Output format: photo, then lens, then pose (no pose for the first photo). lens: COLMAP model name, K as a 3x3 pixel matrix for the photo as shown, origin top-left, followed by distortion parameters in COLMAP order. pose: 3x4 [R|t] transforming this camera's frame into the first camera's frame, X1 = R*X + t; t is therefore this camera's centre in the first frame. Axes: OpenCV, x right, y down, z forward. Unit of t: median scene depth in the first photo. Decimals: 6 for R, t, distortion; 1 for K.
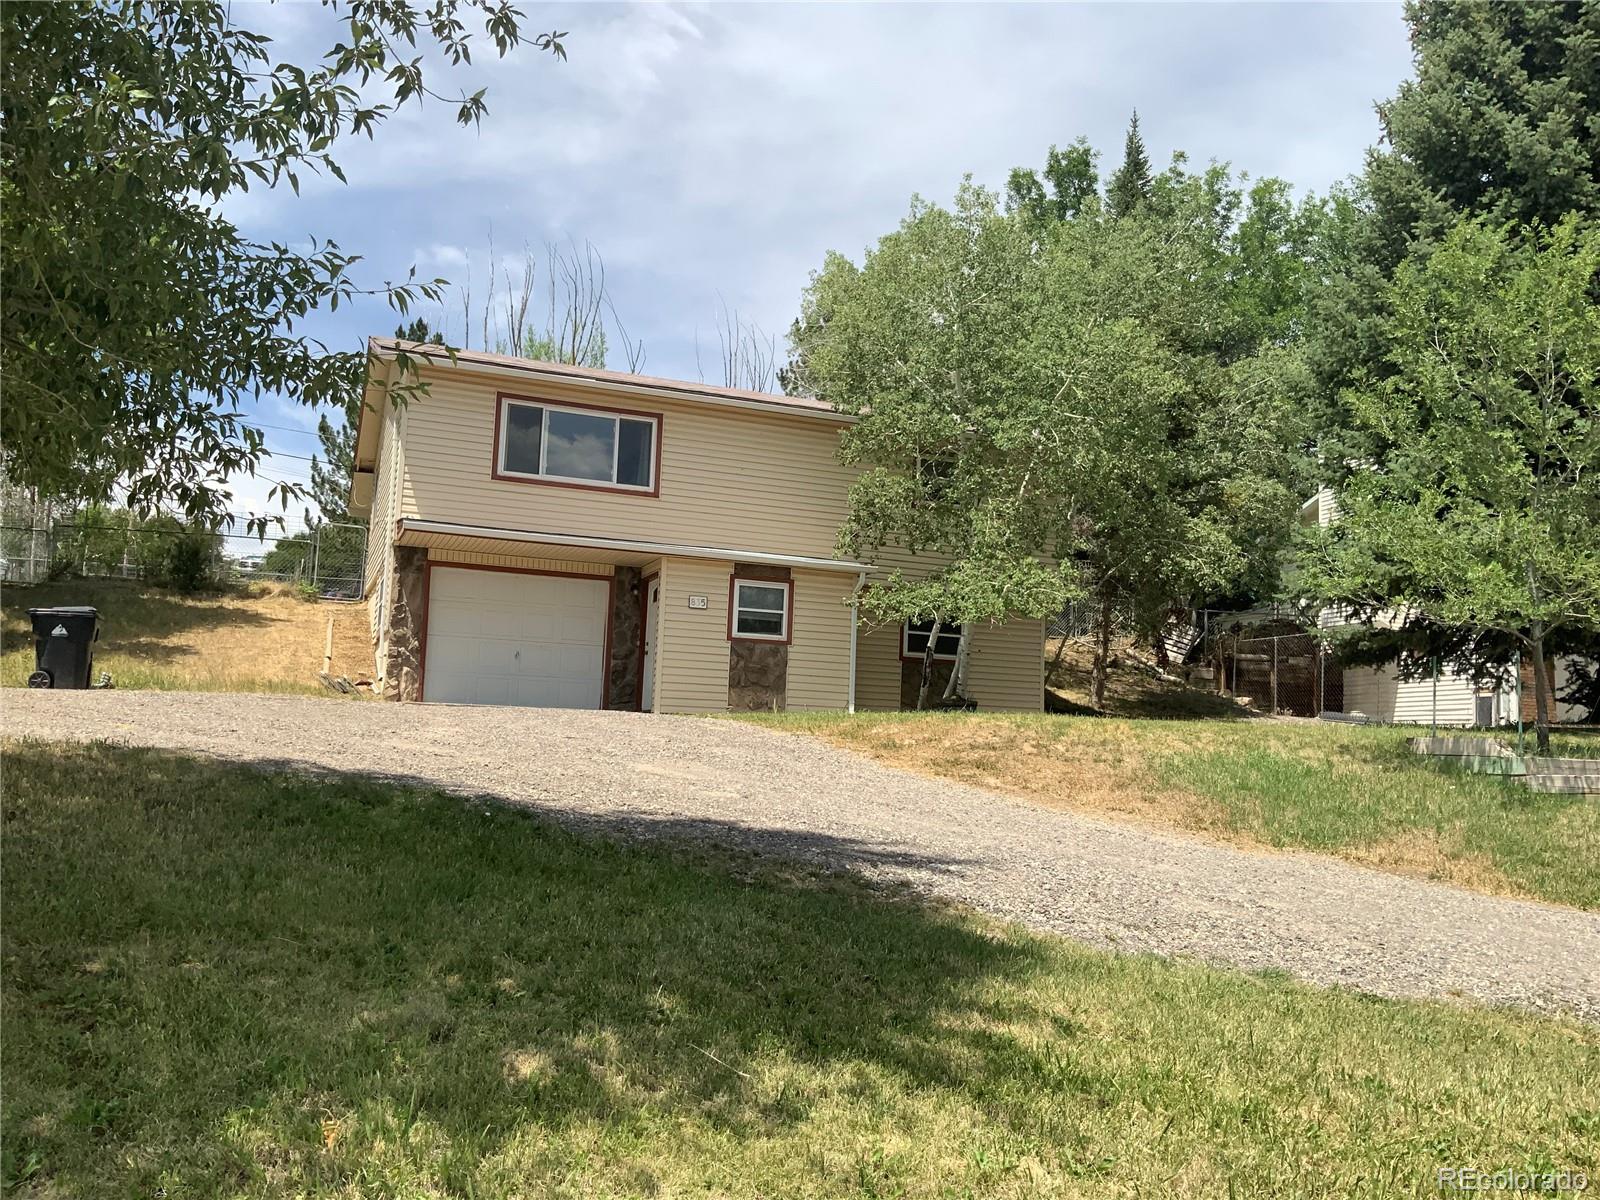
lens RADIAL K [[1333.3, 0, 802.3], [0, 1333.3, 603.2], [0, 0, 1]] dist [0.066826, -0.114995]
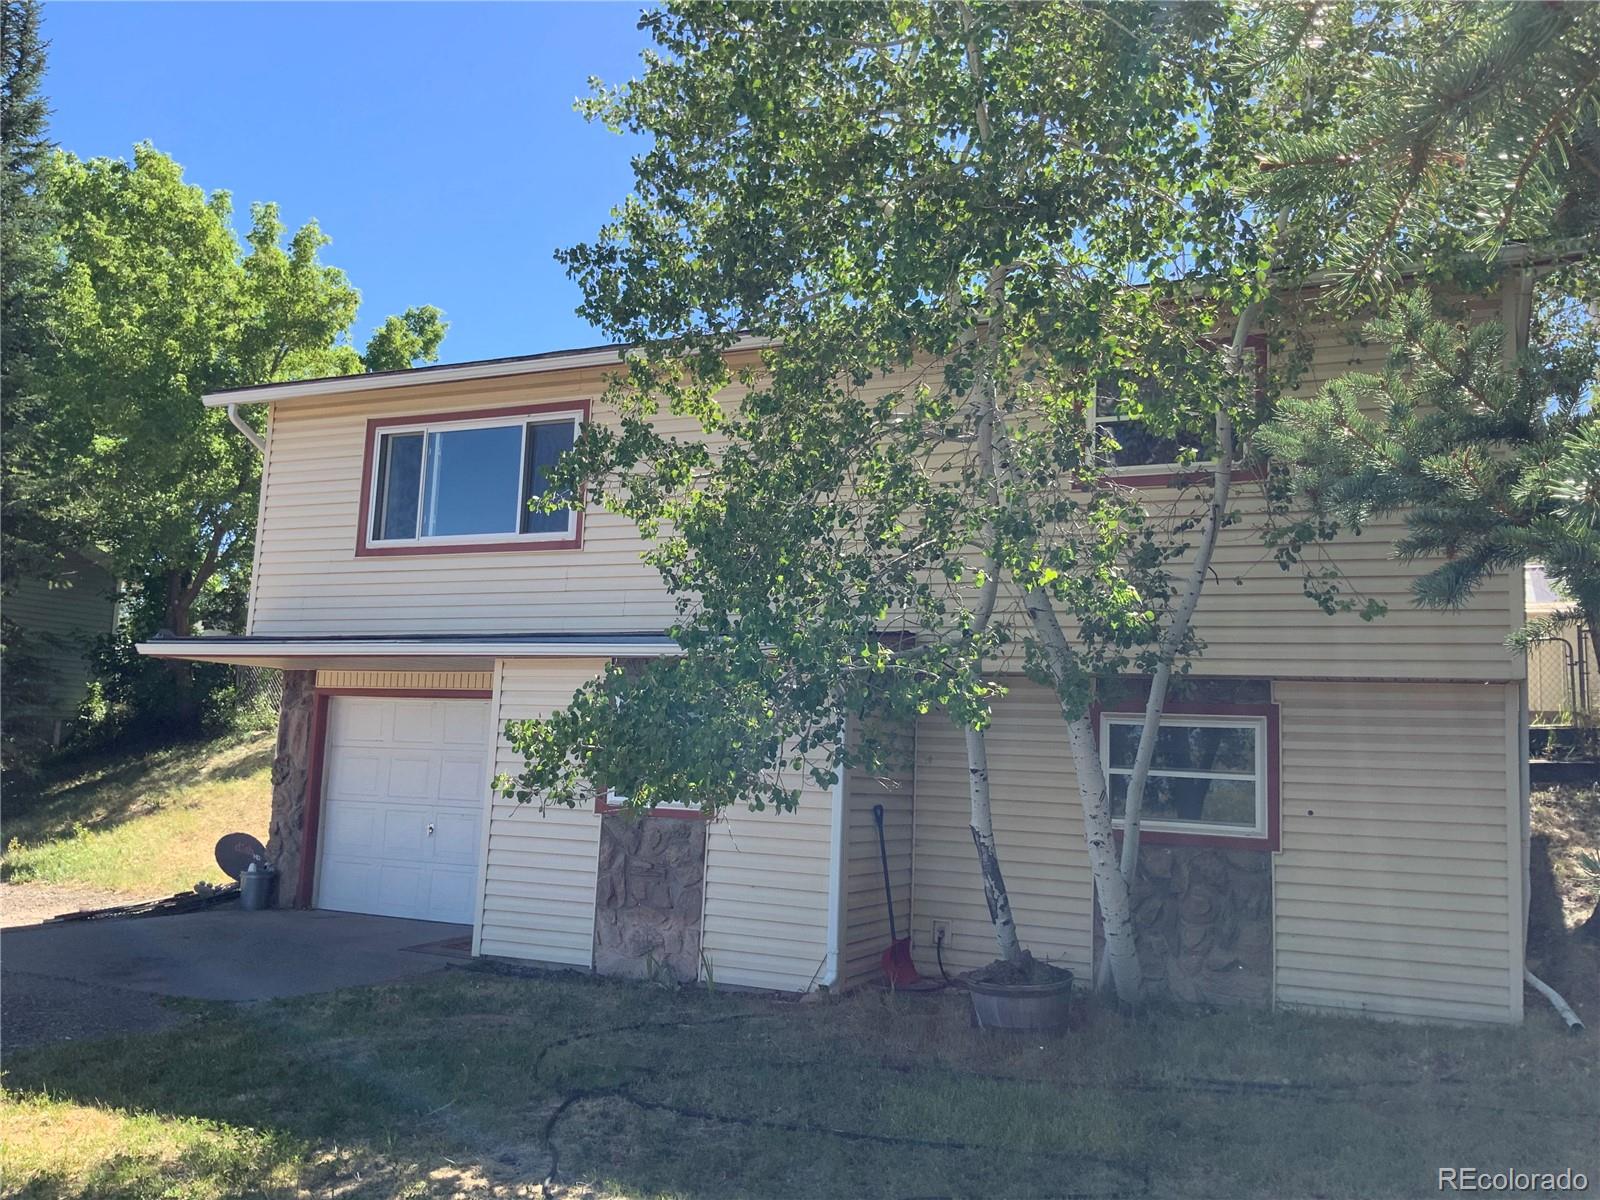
lens RADIAL K [[1333.3, 0, 802.5], [0, 1333.3, 596.7], [0, 0, 1]] dist [0.066826, -0.114995]
pose [[0.689089, -0.103103, -0.717305, 0.364574], [0.068034, 0.994660, -0.077611, -0.008832], [0.721476, 0.004680, 0.692423, 0.692211]]
